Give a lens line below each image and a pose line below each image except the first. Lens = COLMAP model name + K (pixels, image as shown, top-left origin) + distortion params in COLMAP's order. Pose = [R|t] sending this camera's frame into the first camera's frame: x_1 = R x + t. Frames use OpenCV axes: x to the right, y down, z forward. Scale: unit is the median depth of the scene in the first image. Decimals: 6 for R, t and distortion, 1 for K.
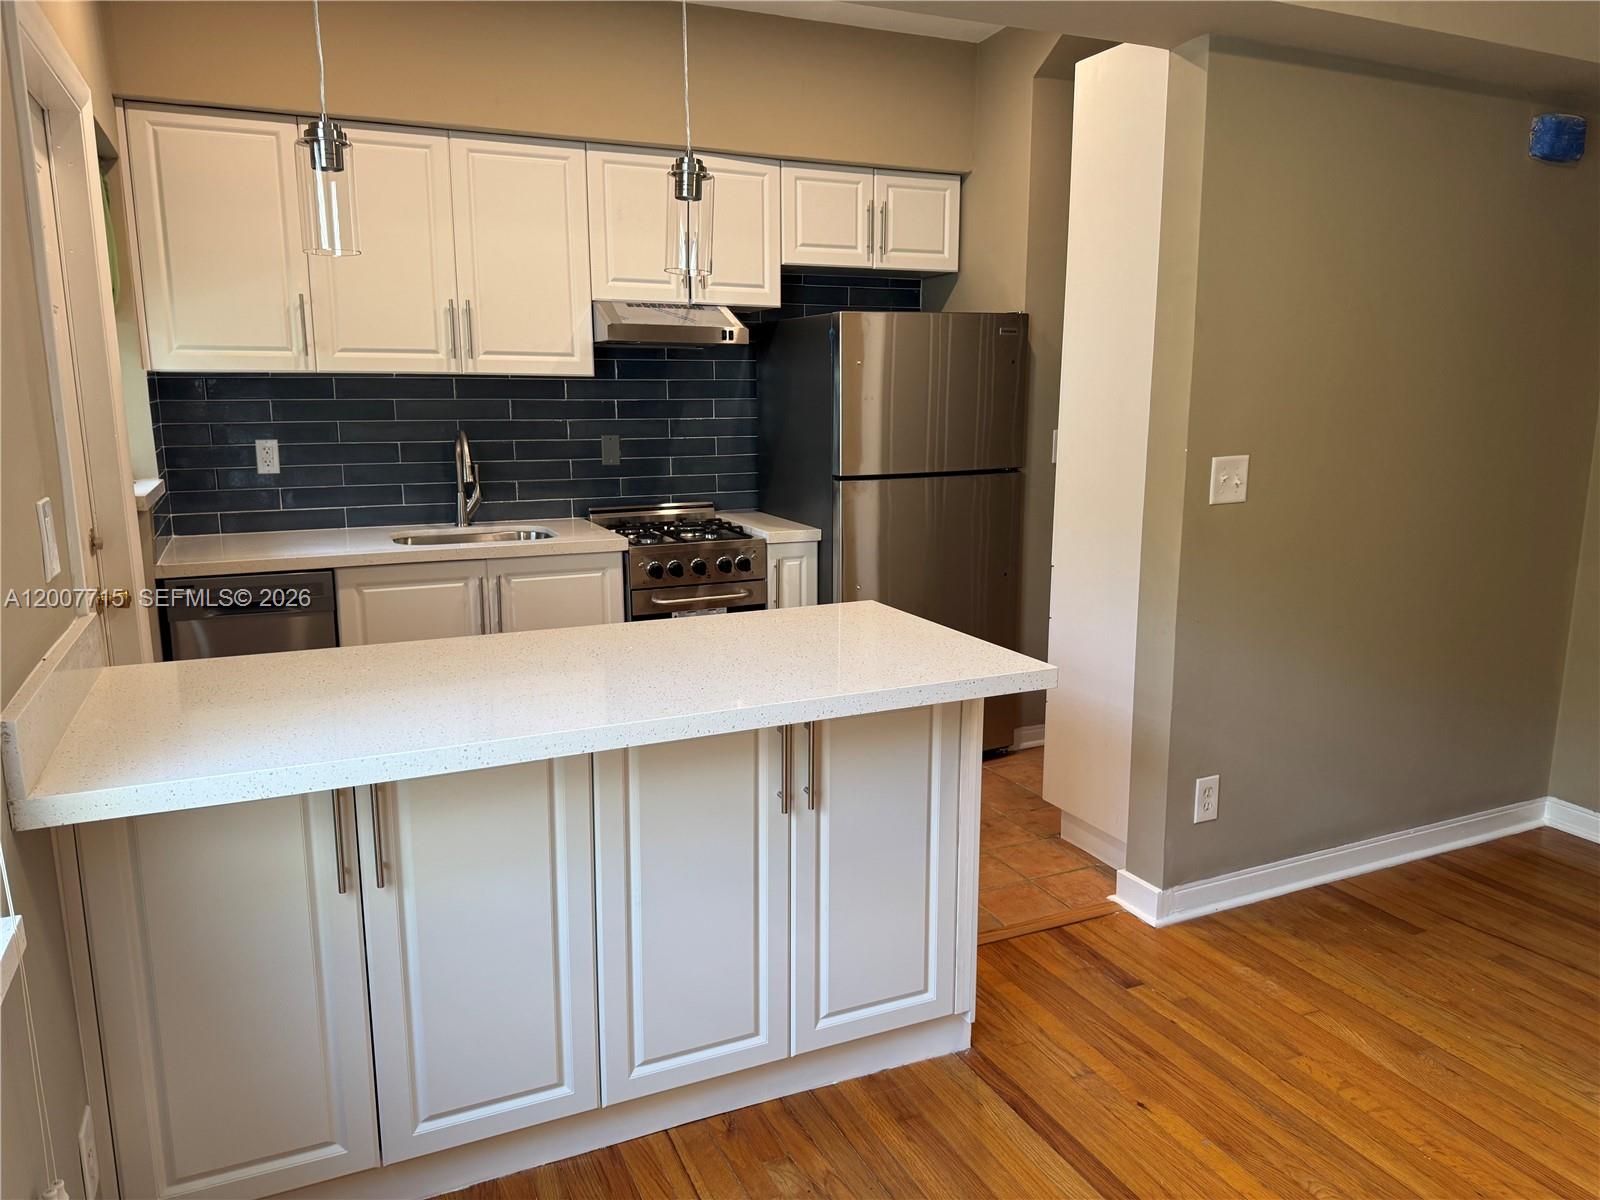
lens RADIAL K [[1132.6, 0, 803.1], [0, 1132.6, 609.8], [0, 0, 1]] dist [0.116571, -0.194496]
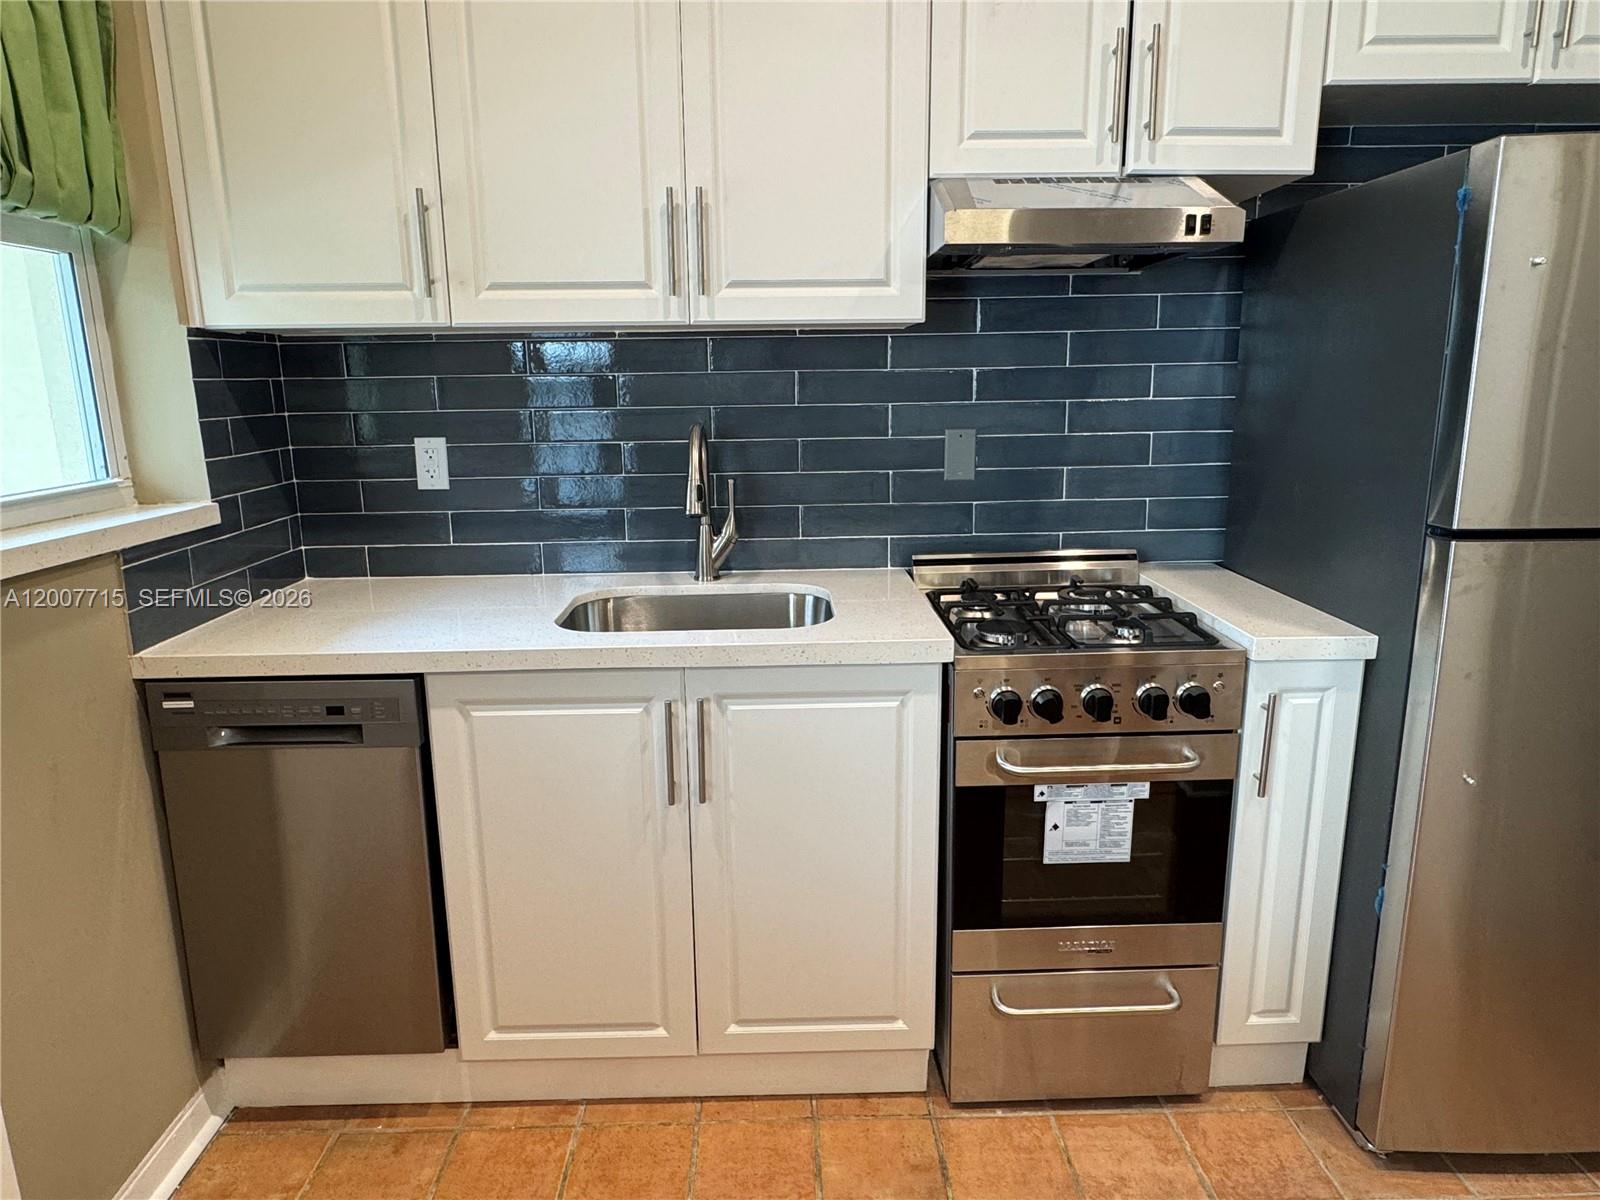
lens RADIAL K [[1008.1, 0, 789.7], [0, 1008.1, 602.5], [0, 0, 1]] dist [-0.000101, 0.000853]
pose [[0.917149, 0.075155, -0.391395, -0.045776], [-0.063275, 0.997061, 0.043184, -0.089589], [0.393490, -0.014841, 0.919209, 0.538127]]
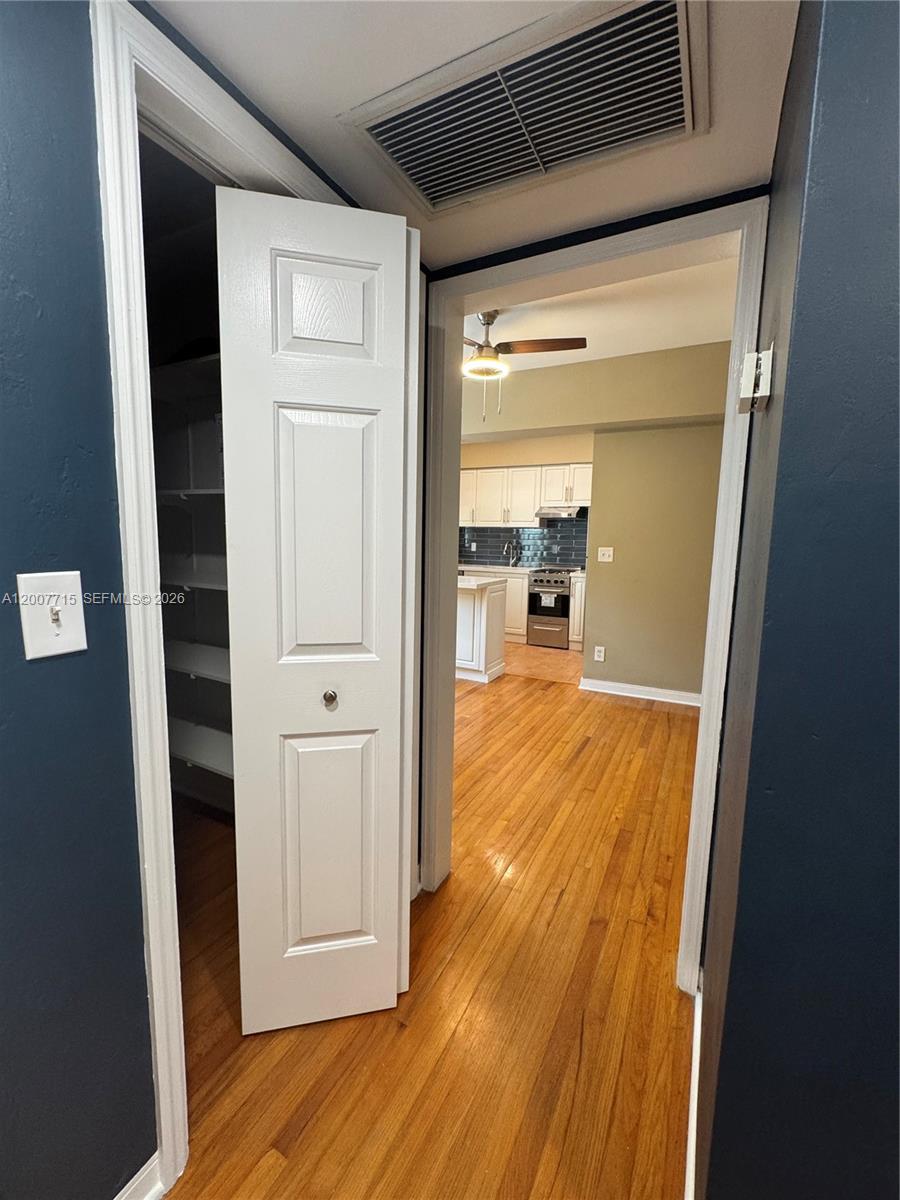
lens RADIAL K [[492.6, 0, 450.0], [0, 492.6, 600.0], [0, 0, 1]] dist [0.001142, -0.000509]
pose [[0.608755, 0.110204, -0.785667, 0.899711], [-0.172016, 0.985082, 0.004893, 0.062993], [0.774486, 0.132169, 0.618630, -0.153268]]
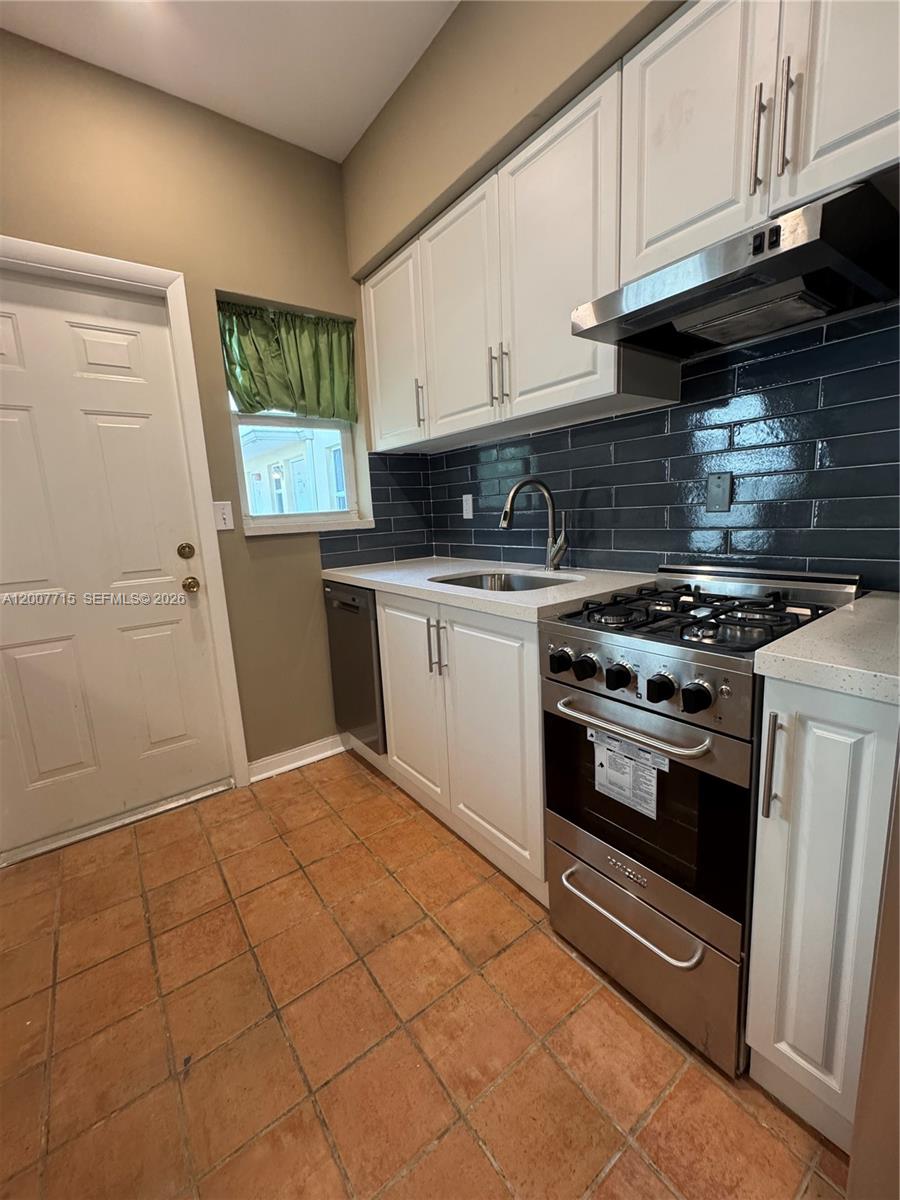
lens RADIAL K [[492.6, 0, 450.0], [0, 492.6, 600.0], [0, 0, 1]] dist [0.001142, -0.000509]
pose [[0.205972, 0.167814, -0.964061, 0.135541], [-0.137921, 0.980330, 0.141179, -0.100402], [0.968790, 0.103886, 0.225065, 0.833918]]
